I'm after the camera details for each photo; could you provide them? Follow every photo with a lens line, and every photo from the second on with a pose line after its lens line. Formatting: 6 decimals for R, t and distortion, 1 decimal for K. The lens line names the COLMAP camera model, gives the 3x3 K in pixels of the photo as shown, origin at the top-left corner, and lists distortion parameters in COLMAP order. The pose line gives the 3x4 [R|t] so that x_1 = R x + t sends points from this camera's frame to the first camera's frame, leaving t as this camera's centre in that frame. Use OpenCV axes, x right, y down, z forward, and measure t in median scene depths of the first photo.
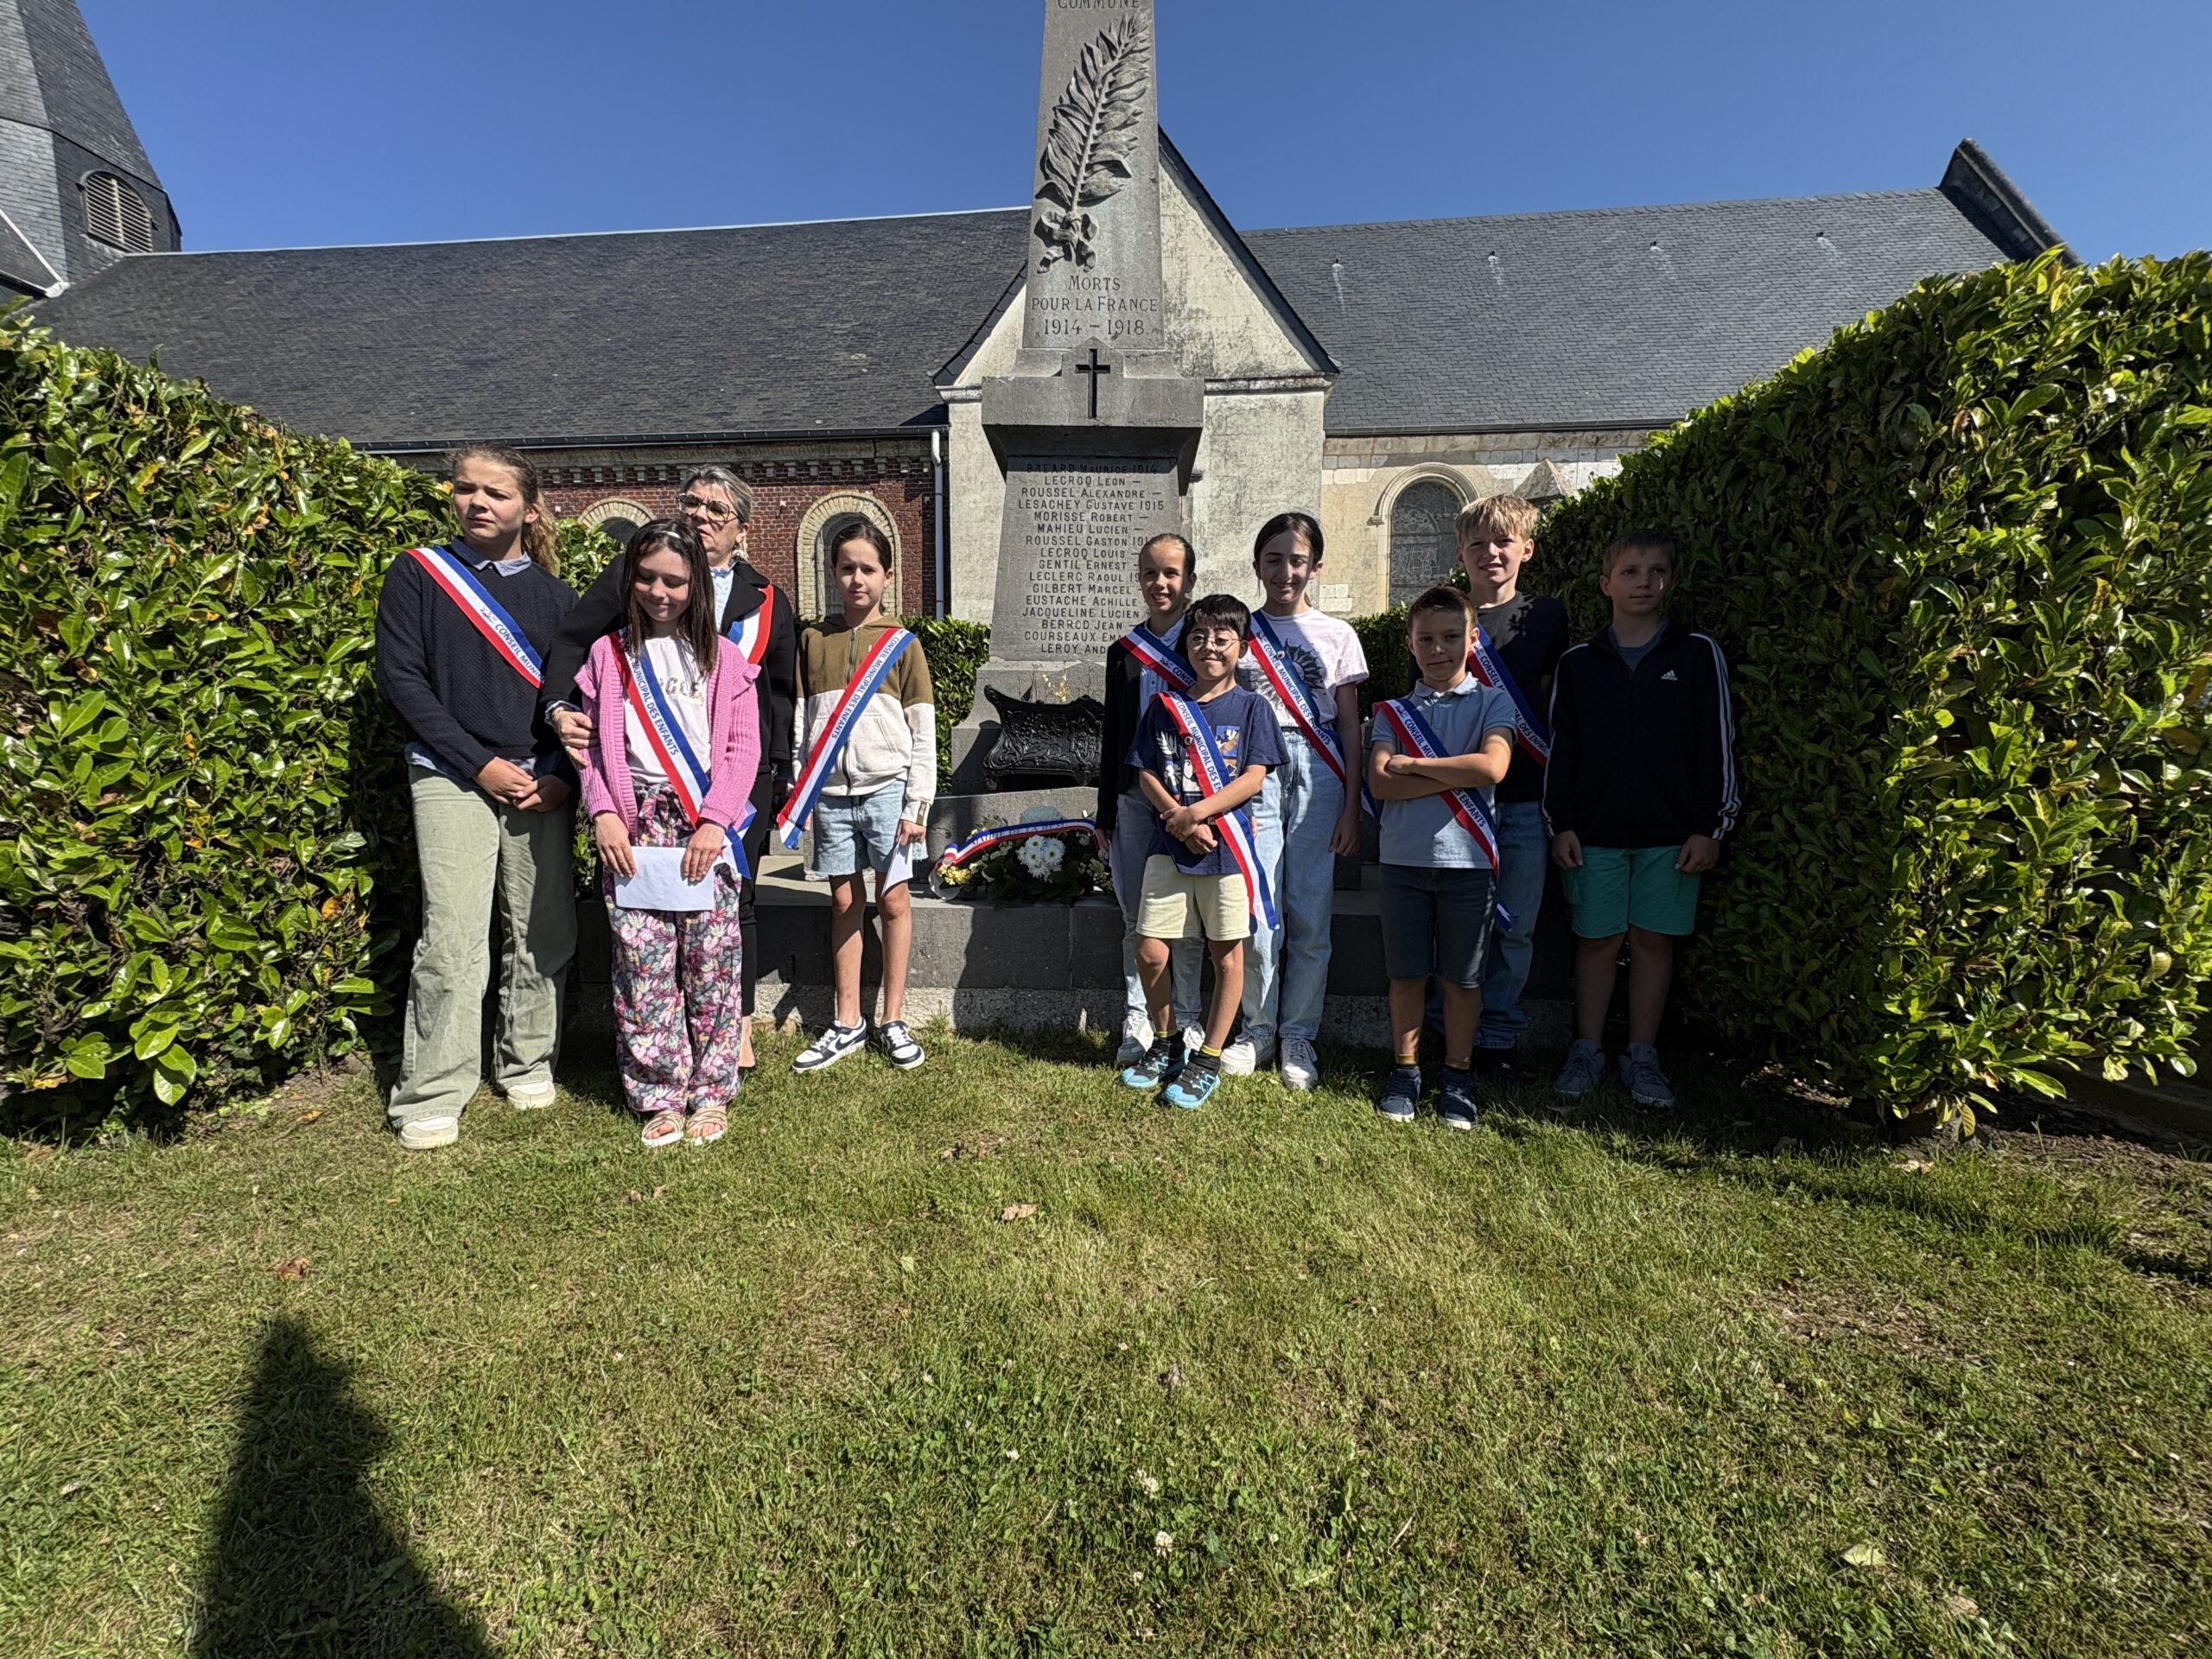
lens RADIAL K [[871.5, 0, 1104.6], [0, 871.5, 828.2], [0, 0, 1]] dist [0.000757, -0.000345]
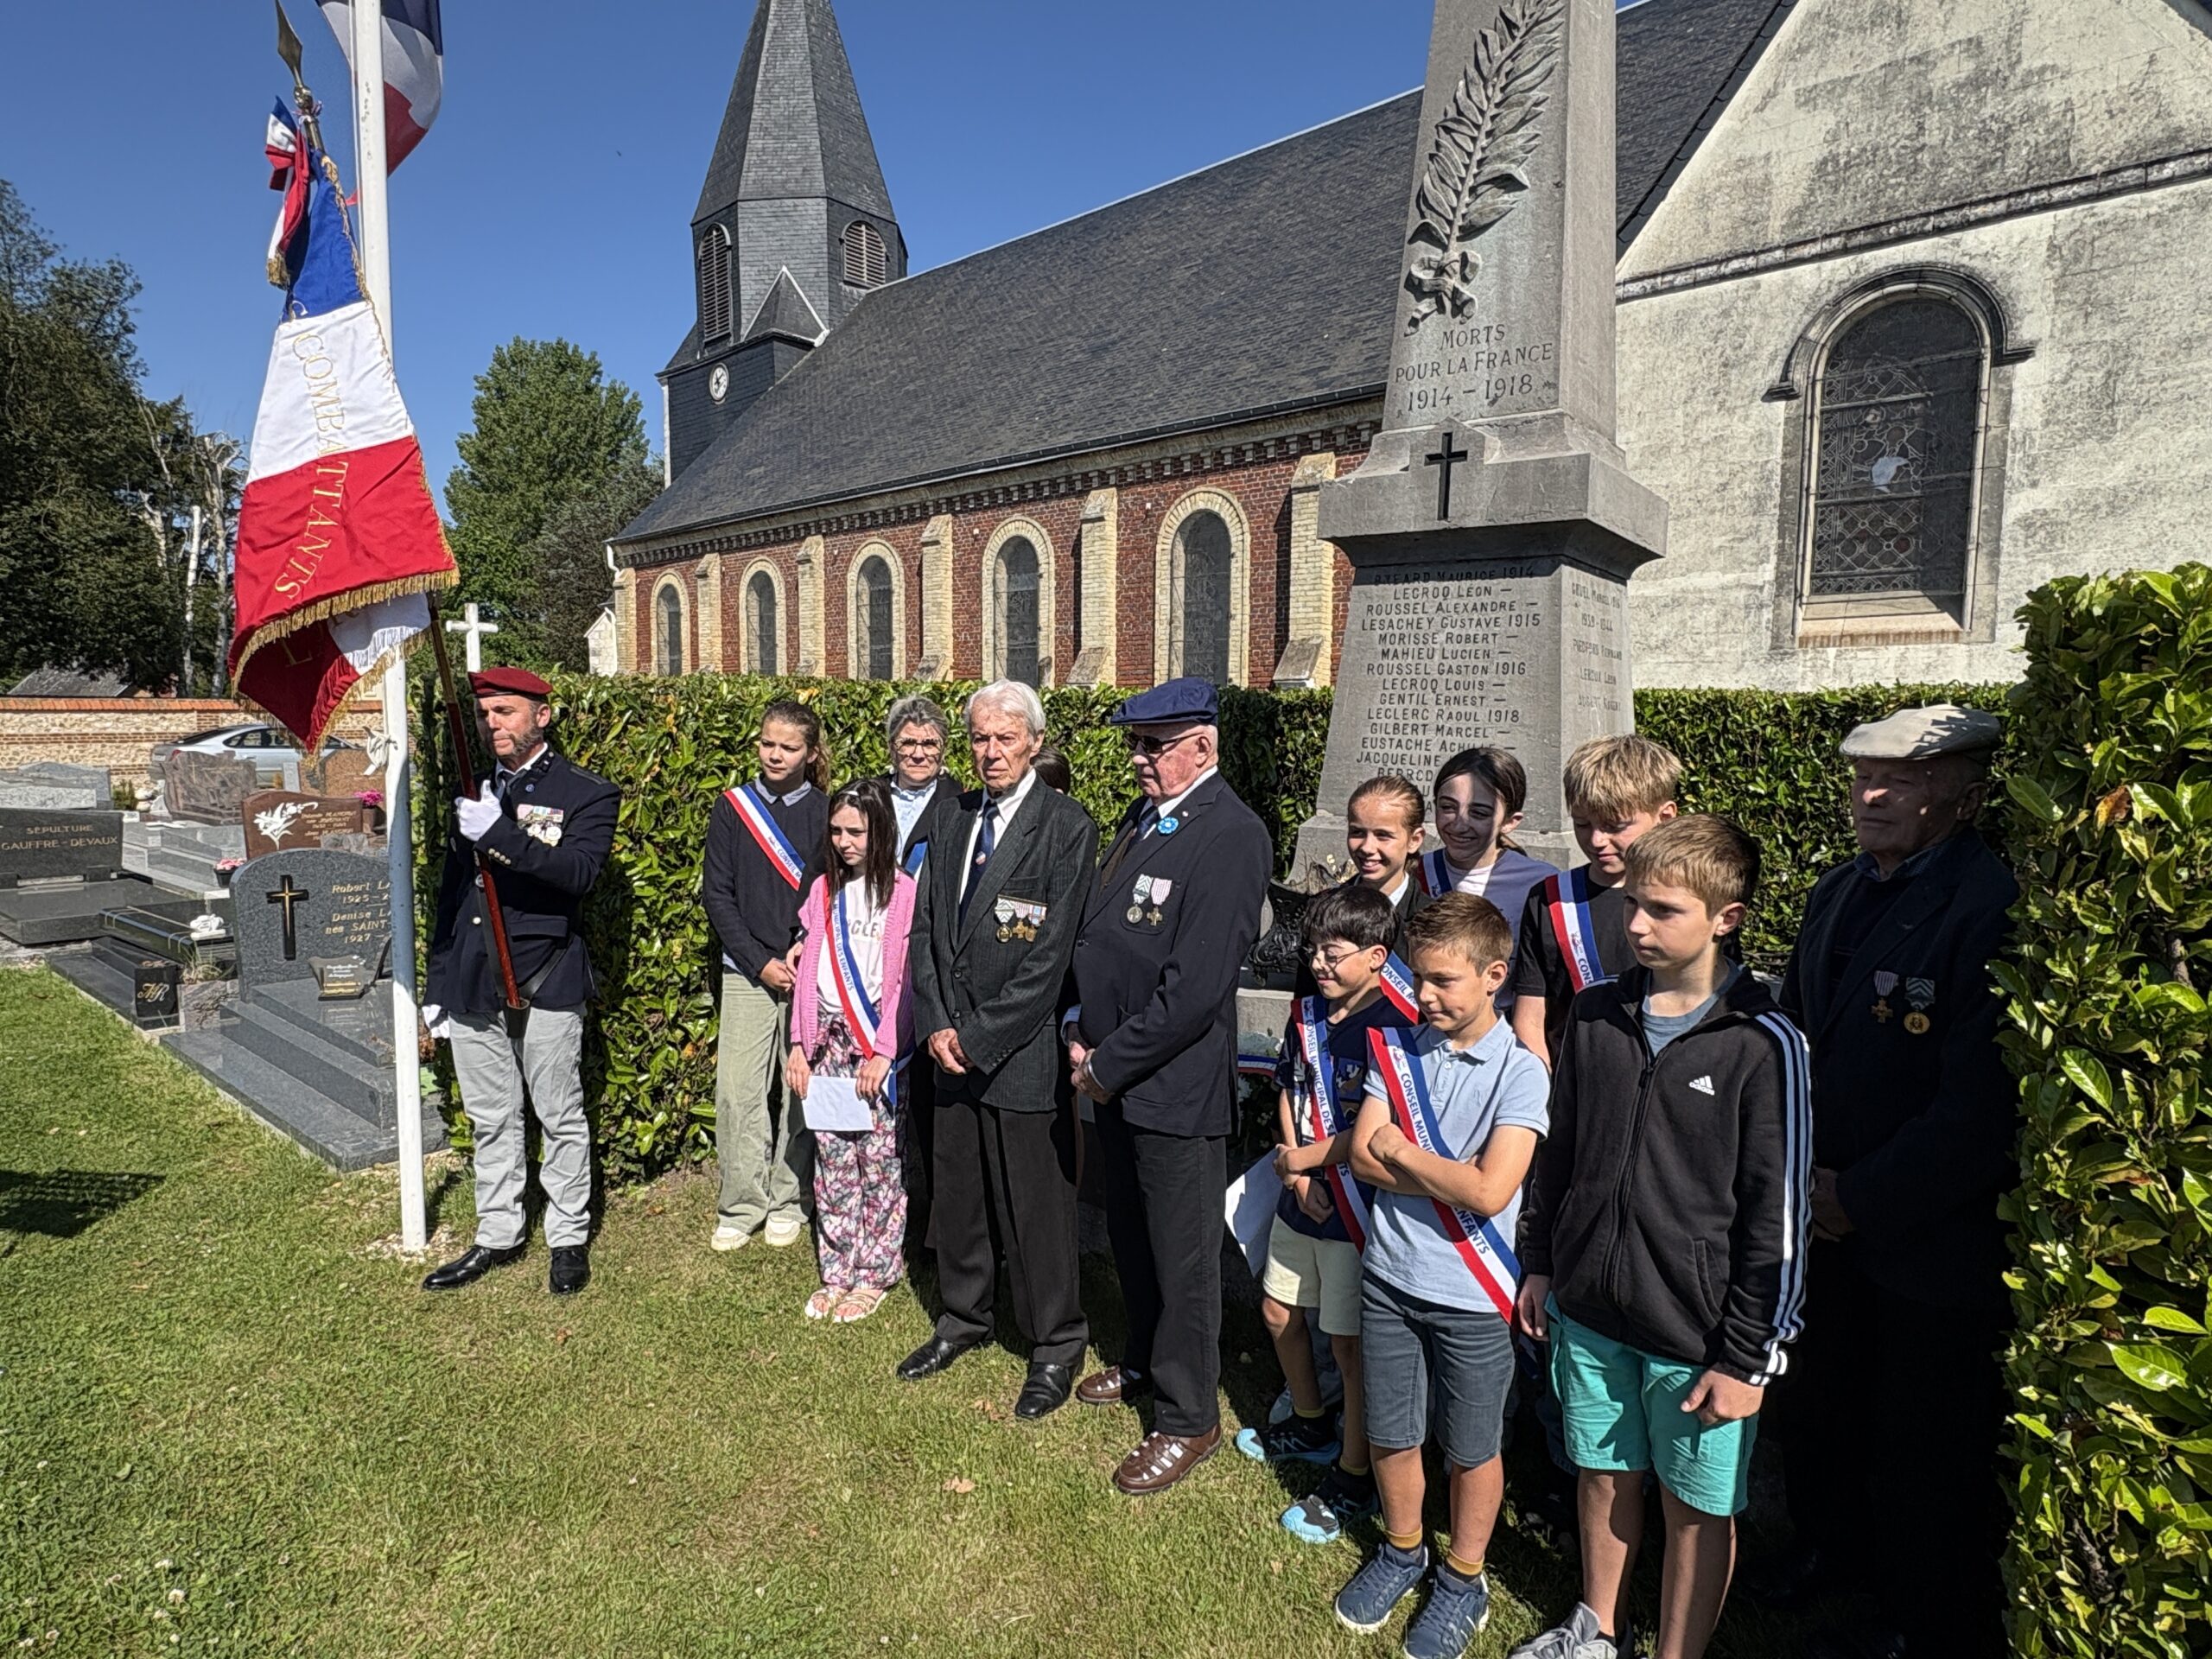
lens RADIAL K [[1203.2, 0, 1106.0], [0, 1203.2, 829.5], [0, 0, 1]] dist [0.004523, -0.000337]
pose [[0.797014, 0.059646, -0.601009, 0.634614], [-0.063673, 0.997864, 0.014593, -0.287952], [0.600595, 0.026638, 0.799109, -0.067639]]
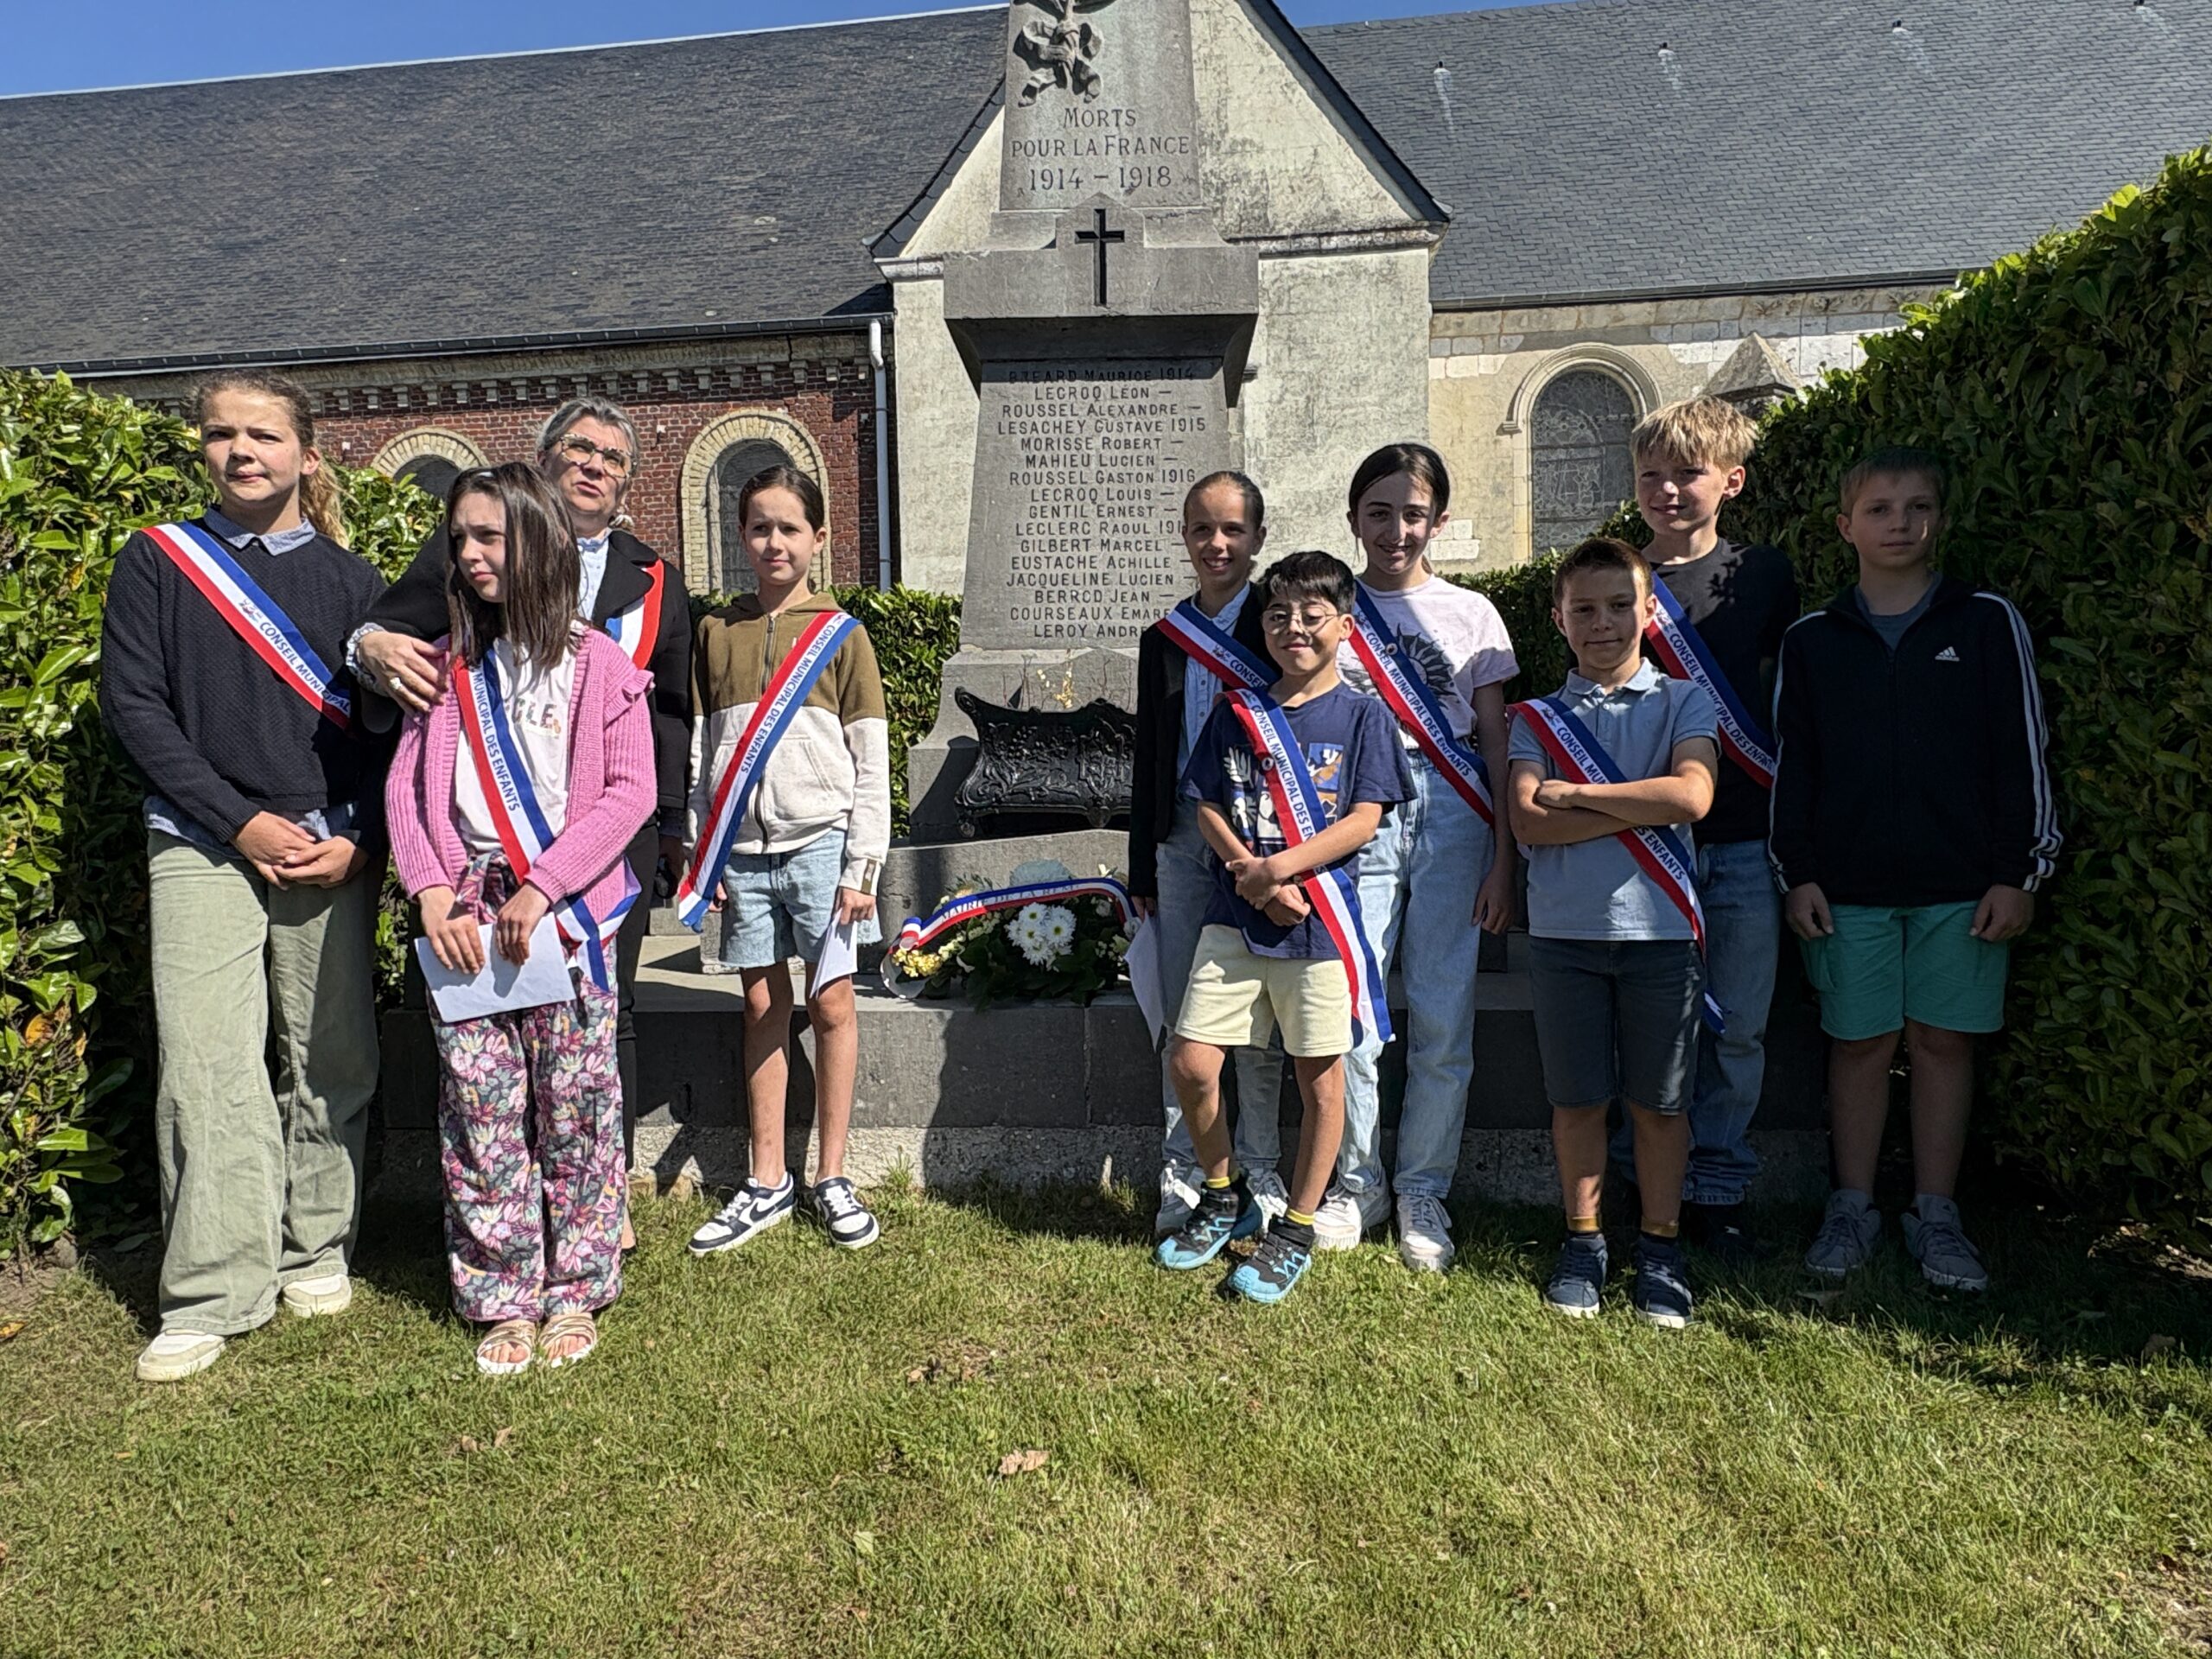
lens RADIAL K [[1266.0, 0, 1096.9], [0, 1266.0, 828.8], [0, 0, 1]] dist [0.001324, -0.000869]
pose [[0.999500, -0.022121, -0.022600, -0.005057], [0.021219, 0.998998, -0.039412, -0.011892], [0.023449, 0.038913, 0.998967, -0.008492]]
